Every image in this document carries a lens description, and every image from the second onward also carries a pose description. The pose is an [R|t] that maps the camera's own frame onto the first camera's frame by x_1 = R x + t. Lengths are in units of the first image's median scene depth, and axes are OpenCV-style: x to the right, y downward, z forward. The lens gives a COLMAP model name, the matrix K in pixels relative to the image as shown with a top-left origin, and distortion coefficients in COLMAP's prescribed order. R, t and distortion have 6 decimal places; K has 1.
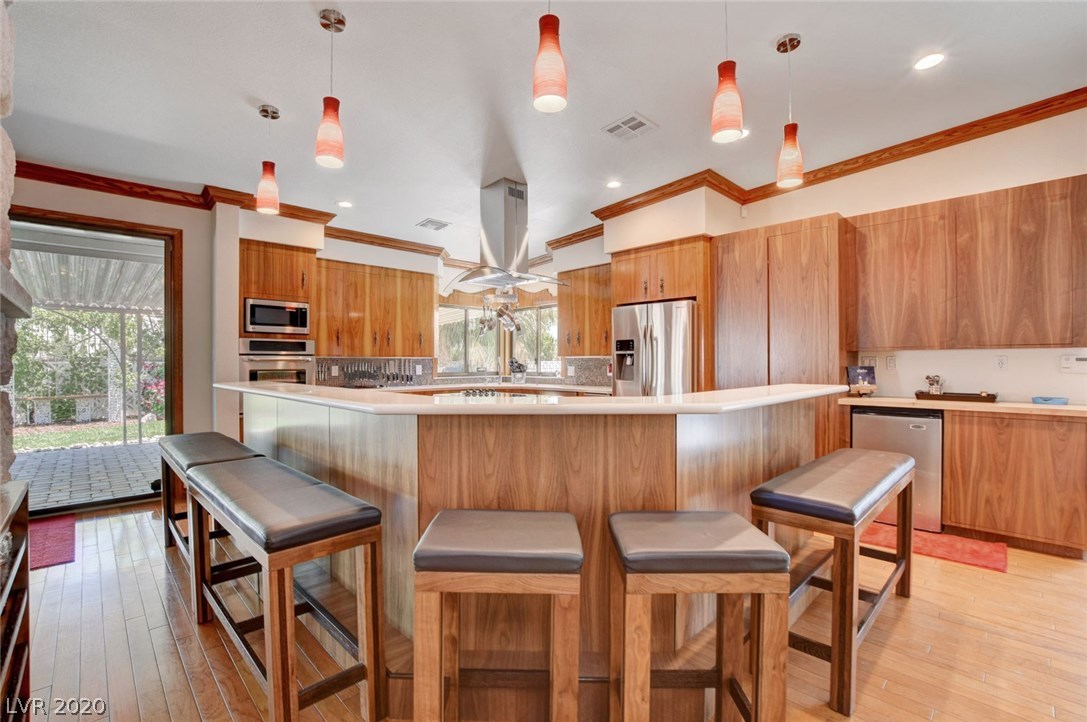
lens RADIAL K [[482.0, 0, 543.9], [0, 482.0, 362.9], [0, 0, 1]] dist [-0.029253, 0.002229]
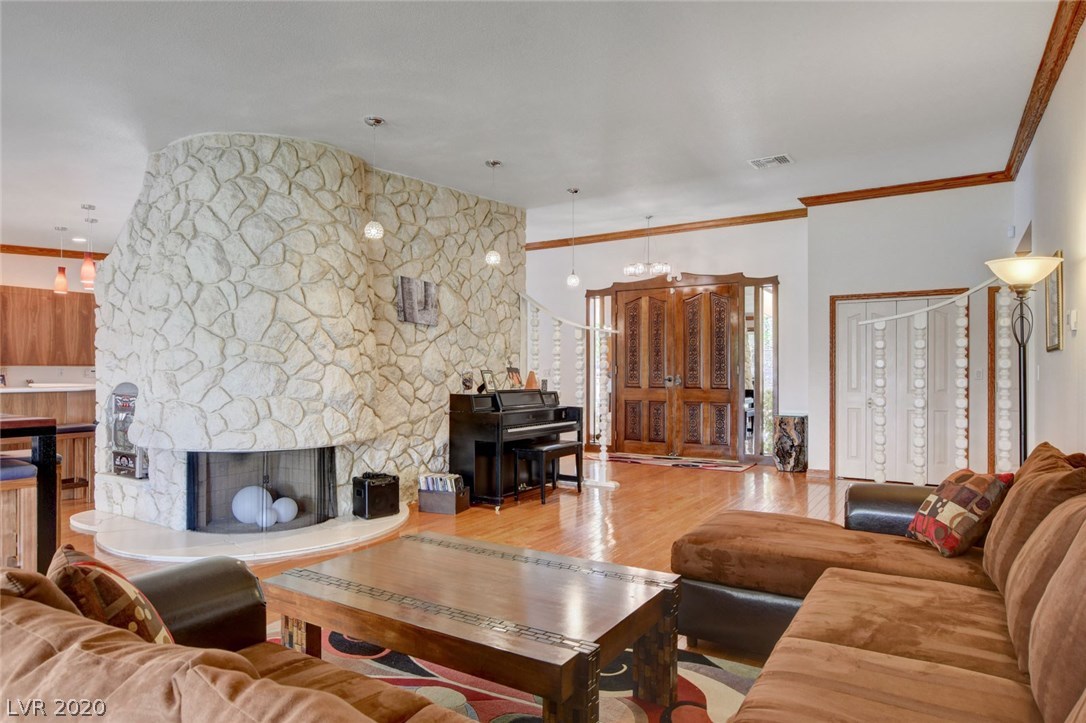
lens RADIAL K [[642.1, 0, 540.6], [0, 642.1, 370.2], [0, 0, 1]] dist [-0.017356, 0.002490]
pose [[-0.221768, 0.006295, 0.975079, -1.567838], [0.006134, 0.999968, -0.005060, 0.011070], [-0.975080, 0.004859, -0.221800, -0.292337]]
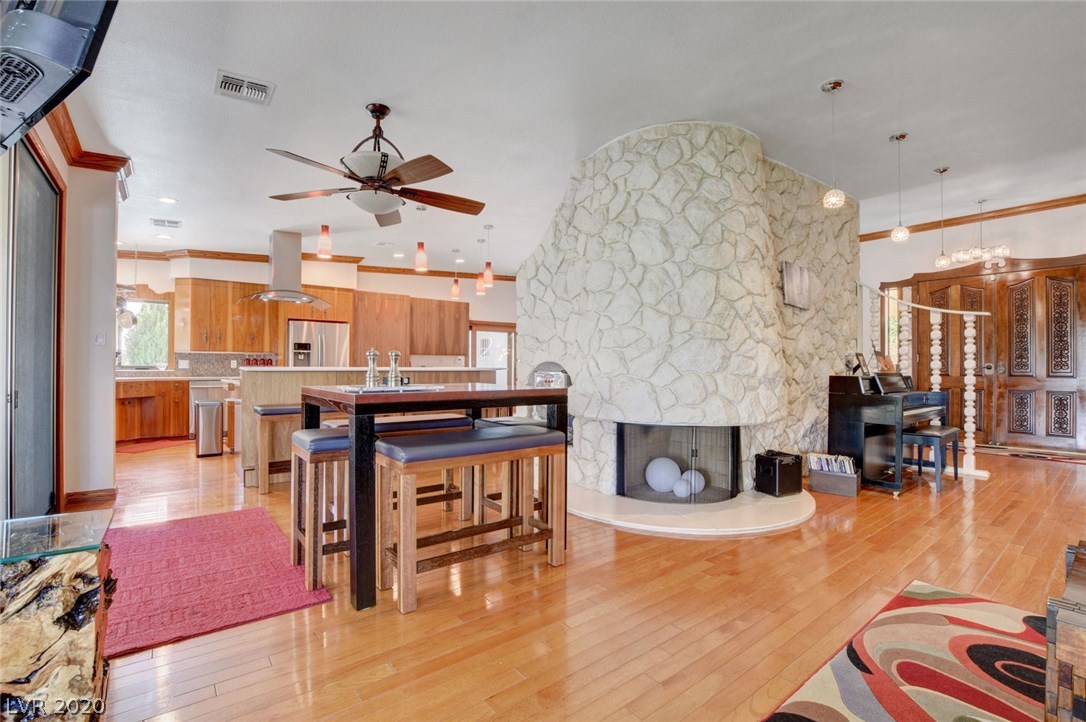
lens RADIAL K [[481.5, 0, 544.1], [0, 481.5, 361.9], [0, 0, 1]] dist [-0.029253, 0.002229]
pose [[0.110009, 0.015030, 0.993817, -1.303731], [-0.000526, 0.999886, -0.015063, 0.037215], [-0.993931, 0.001135, 0.110004, 0.060191]]
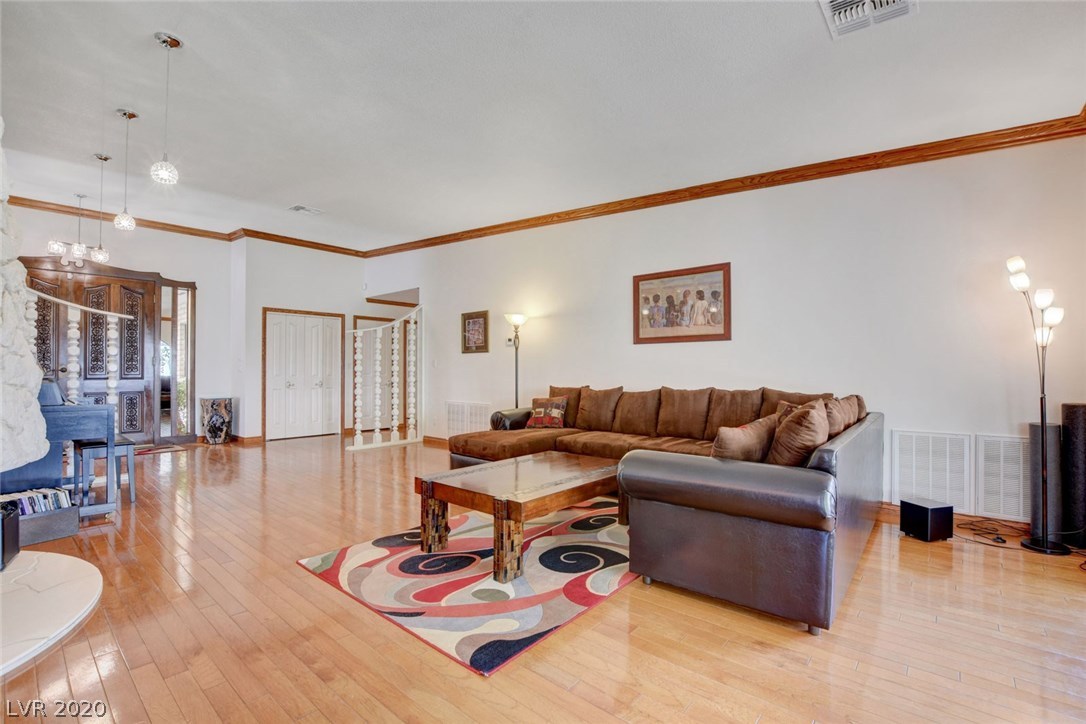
lens RADIAL K [[481.5, 0, 546.5], [0, 481.5, 363.9], [0, 0, 1]] dist [-0.029253, 0.002229]
pose [[-0.996419, 0.003673, -0.084470, -1.011004], [0.004450, 0.999949, -0.009015, 0.032175], [0.084432, -0.009358, -0.996385, 0.315349]]
